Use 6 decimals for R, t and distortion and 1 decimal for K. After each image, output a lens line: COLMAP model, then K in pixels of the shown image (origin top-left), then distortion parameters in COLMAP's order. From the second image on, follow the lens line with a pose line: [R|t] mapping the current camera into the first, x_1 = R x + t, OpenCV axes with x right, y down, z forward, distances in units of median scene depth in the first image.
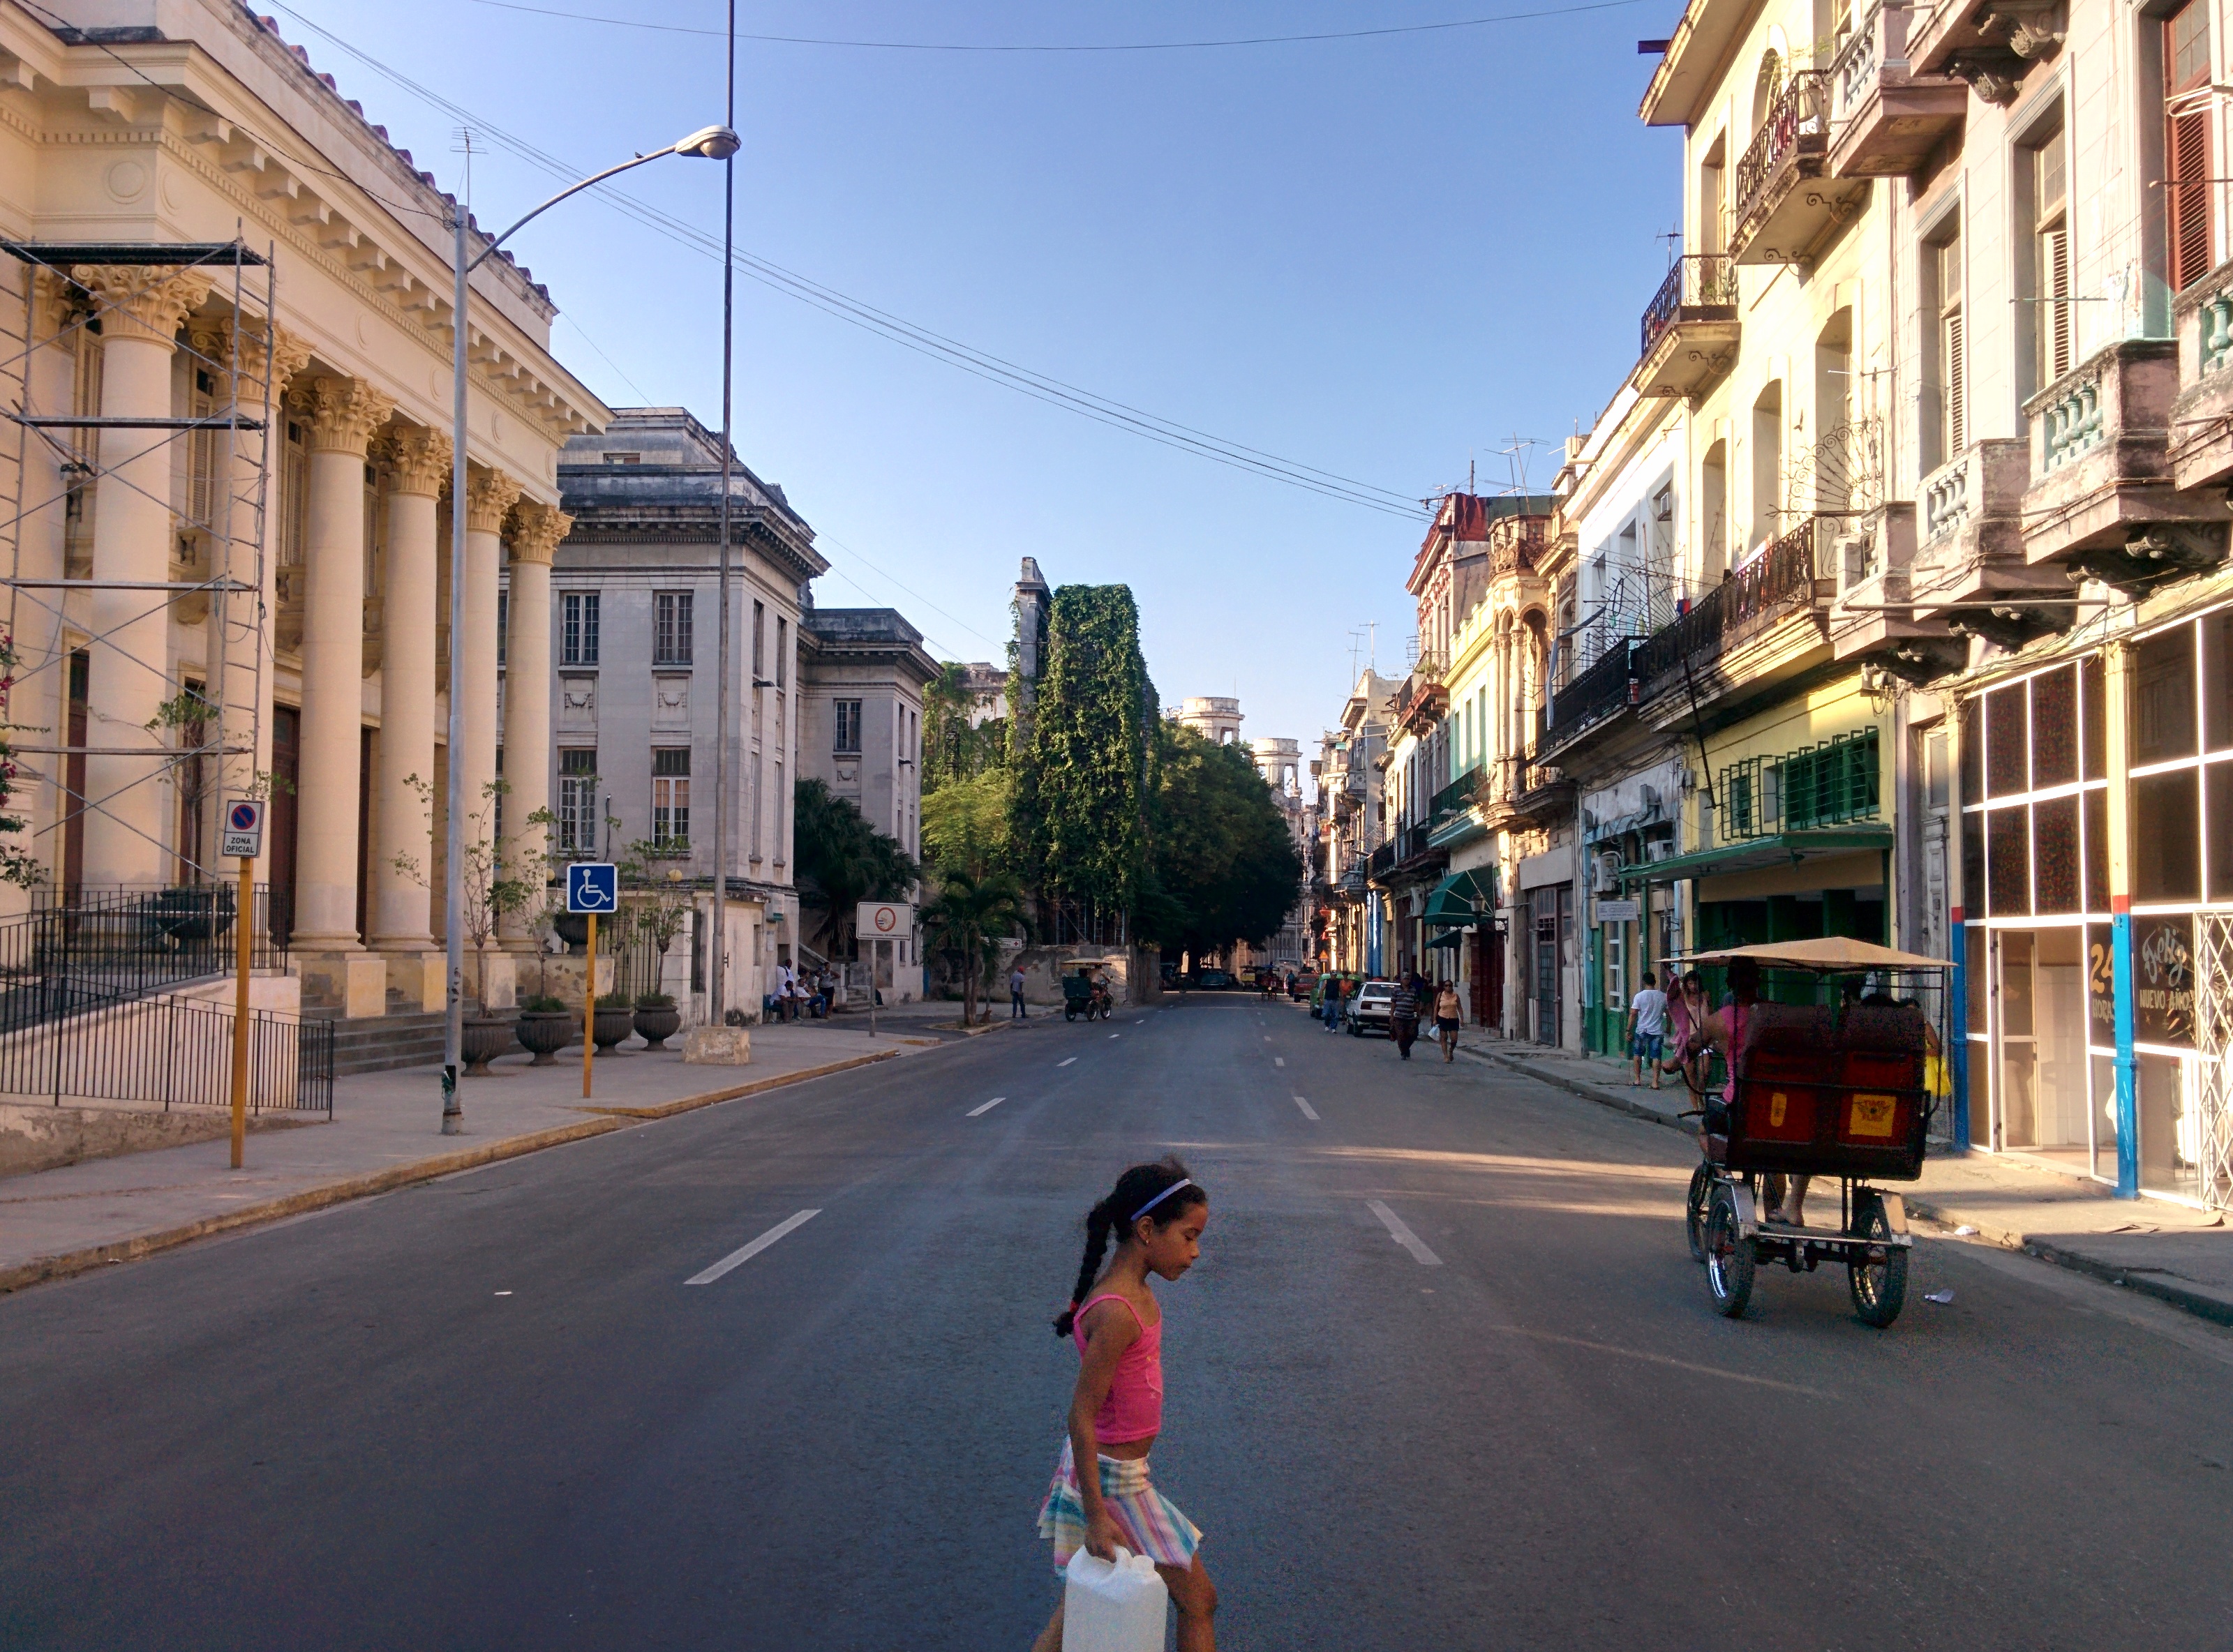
lens RADIAL K [[2011.8, 0, 1116.9], [0, 2011.8, 830.8], [0, 0, 1]] dist [0.051837, 0.004043]
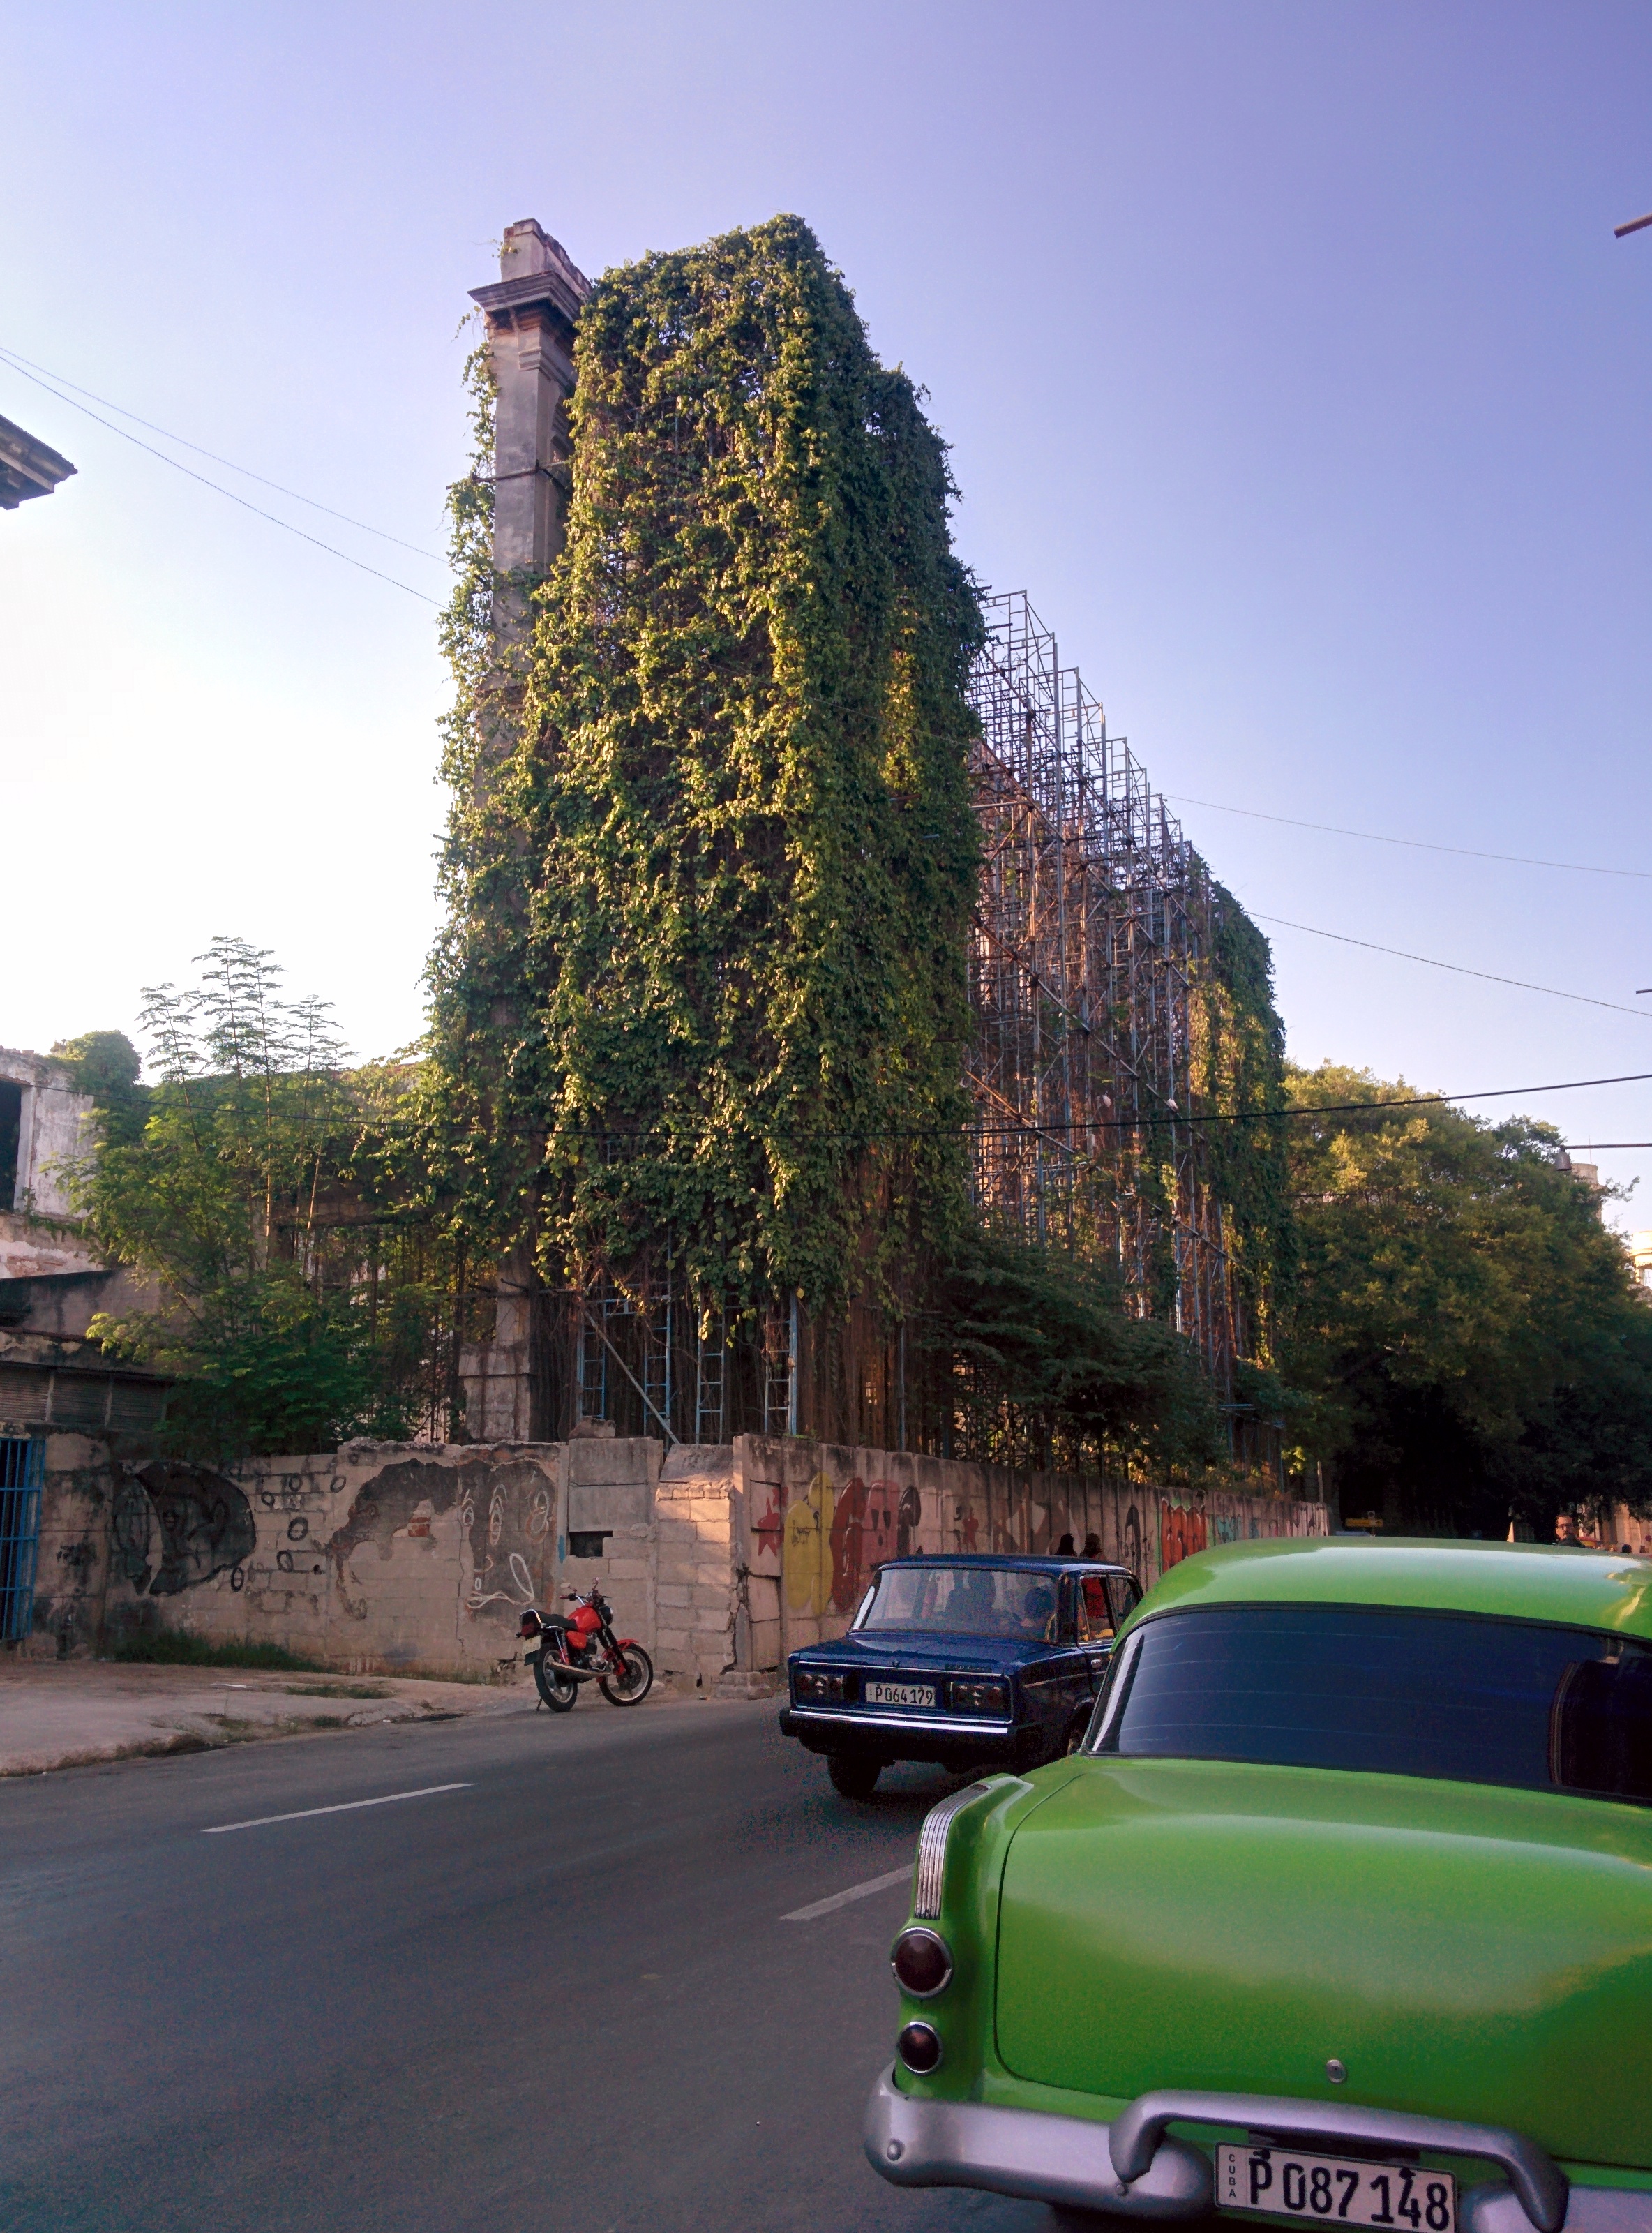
lens RADIAL K [[2011.8, 0, 821.2], [0, 2011.8, 1117.7], [0, 0, 1]] dist [0.051837, 0.004043]
pose [[0.945775, -0.073135, -0.316483, 0.093504], [0.027702, 0.988934, -0.145745, 0.053010], [0.323640, 0.129075, 0.937335, 0.741635]]
